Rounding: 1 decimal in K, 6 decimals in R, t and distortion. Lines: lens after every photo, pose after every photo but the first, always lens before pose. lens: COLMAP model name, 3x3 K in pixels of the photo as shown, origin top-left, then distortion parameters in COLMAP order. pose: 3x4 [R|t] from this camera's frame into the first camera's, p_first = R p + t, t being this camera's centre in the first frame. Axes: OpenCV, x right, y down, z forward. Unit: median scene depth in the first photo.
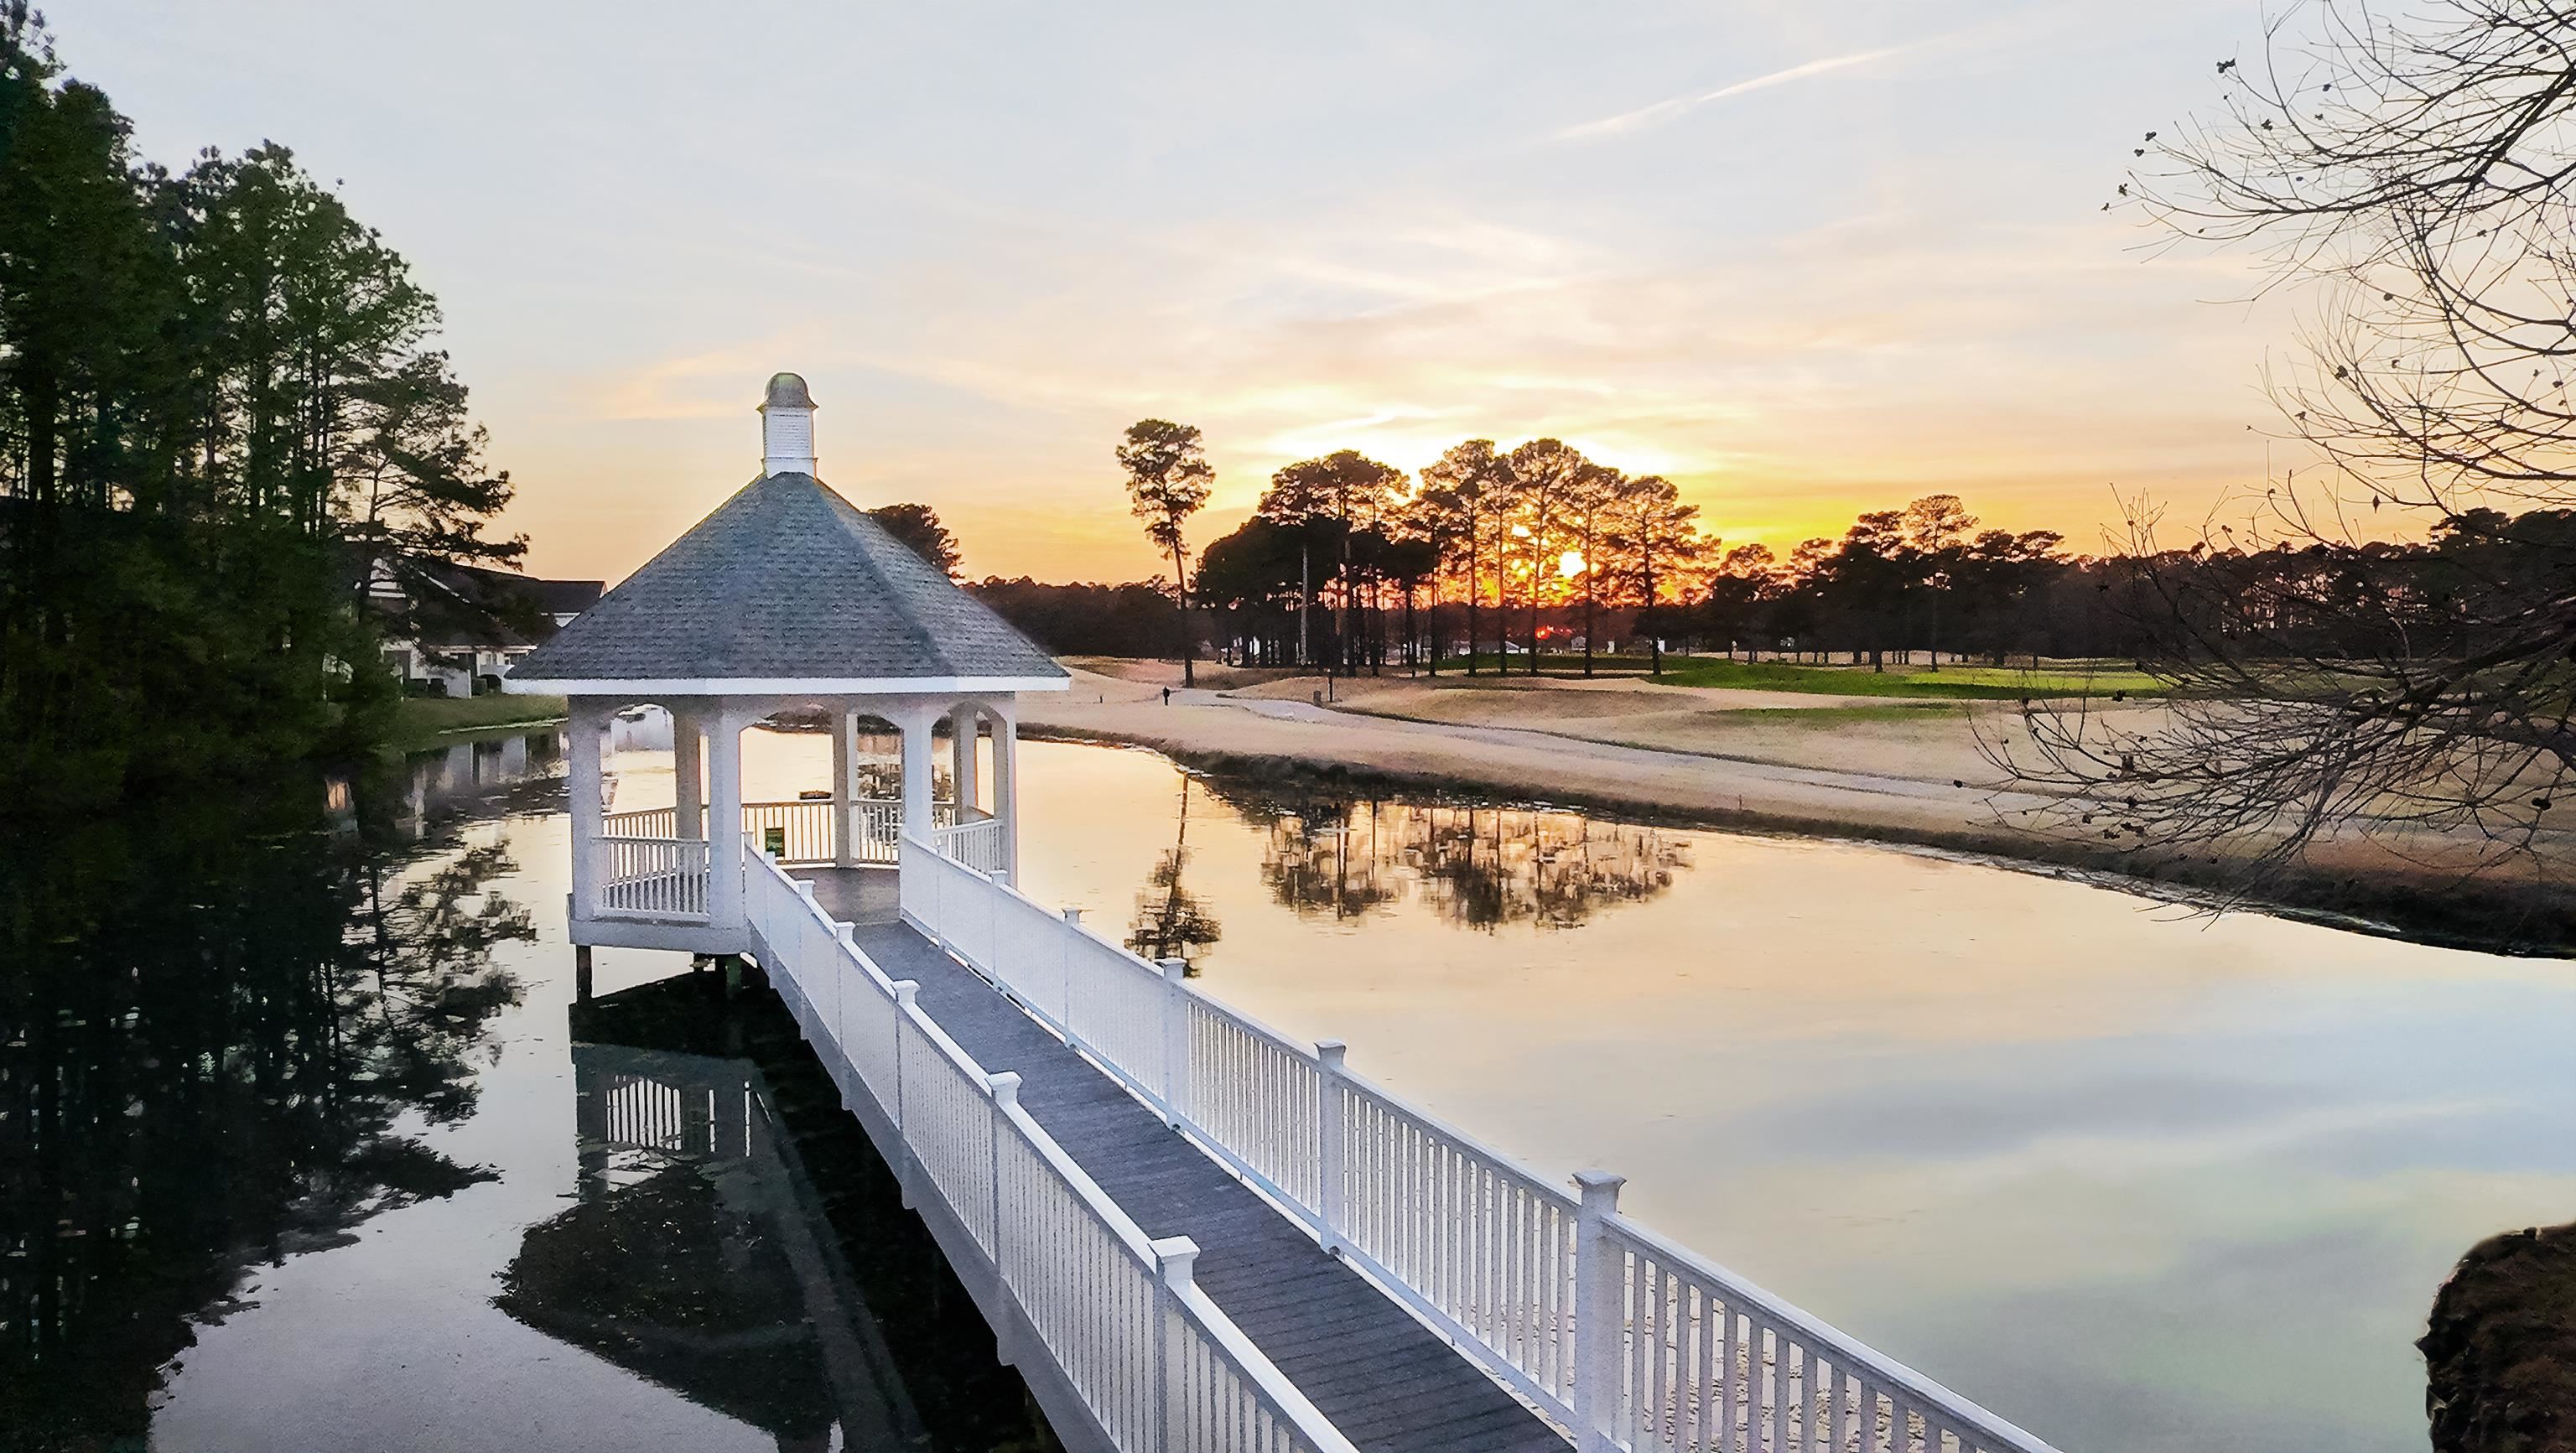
lens RADIAL K [[1632.2, 0, 1288.0], [0, 1632.2, 726.5], [0, 0, 1]] dist [0.028905, 0.000429]
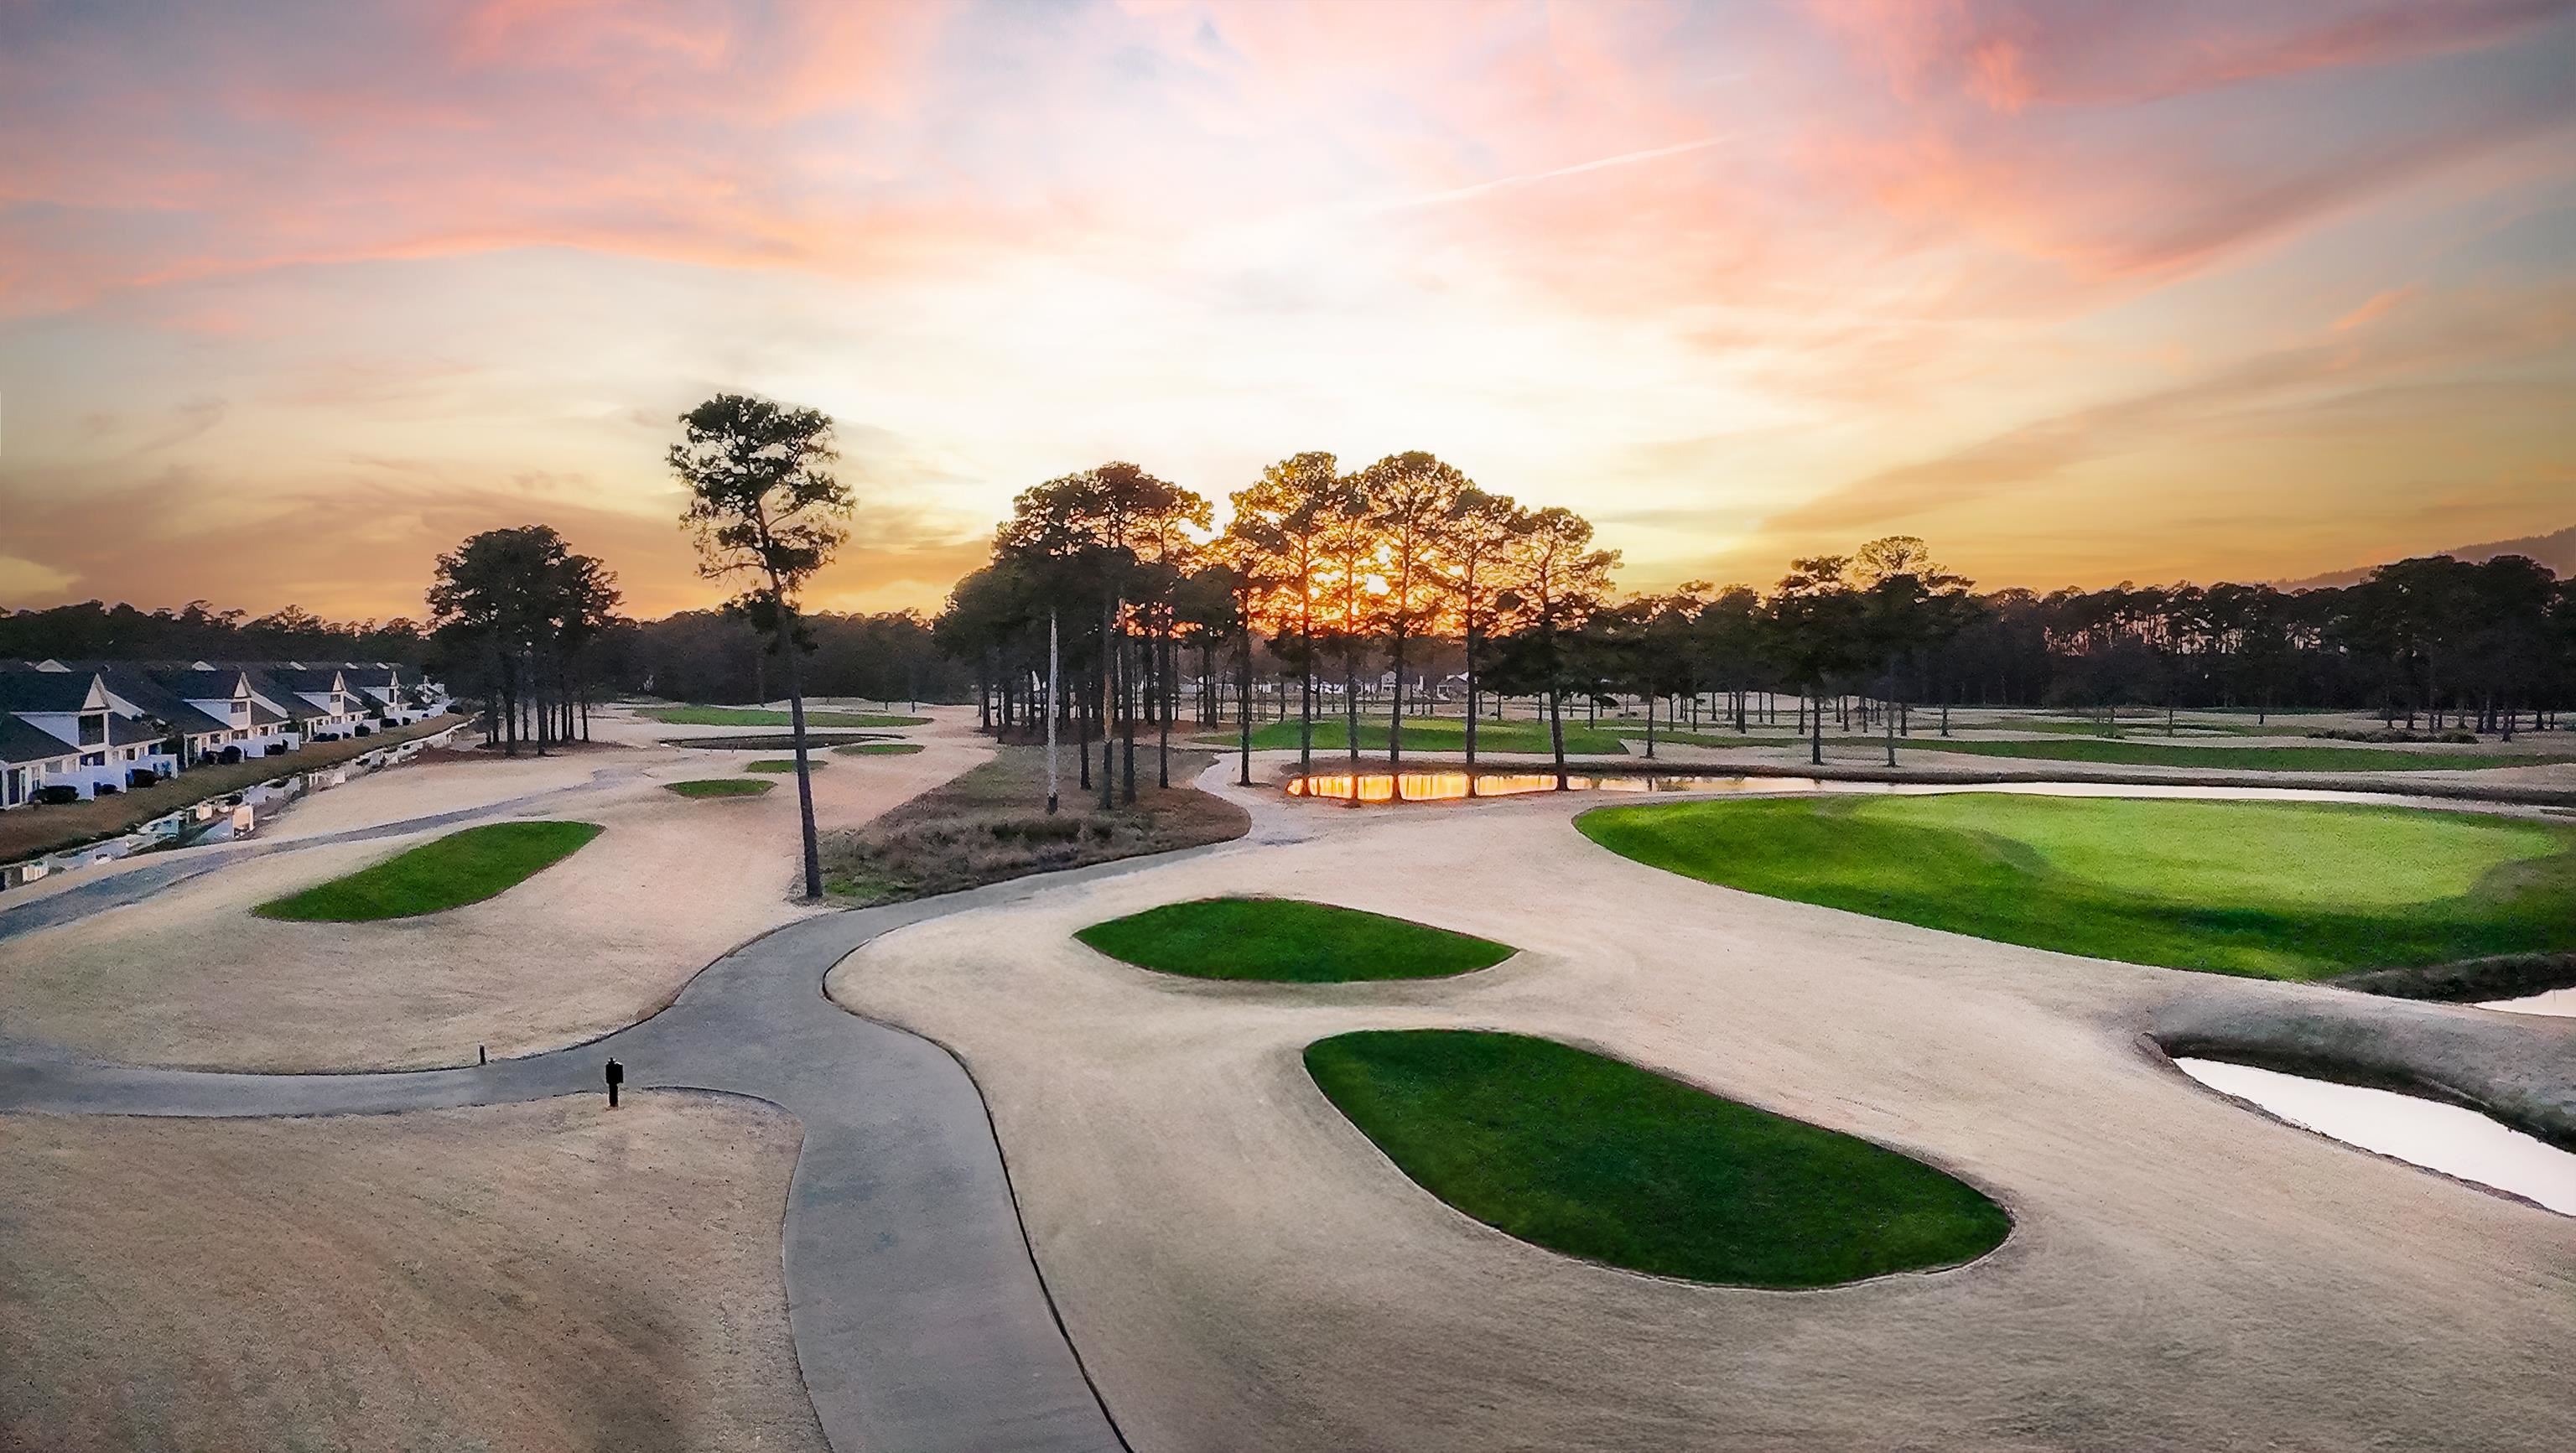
lens RADIAL K [[1632.2, 0, 1288.0], [0, 1632.2, 726.5], [0, 0, 1]] dist [0.028905, 0.000429]
pose [[0.992000, -0.002304, 0.126215, 0.018860], [0.003551, 0.999947, -0.009655, -0.053906], [-0.126186, 0.010026, 0.991956, 0.324452]]
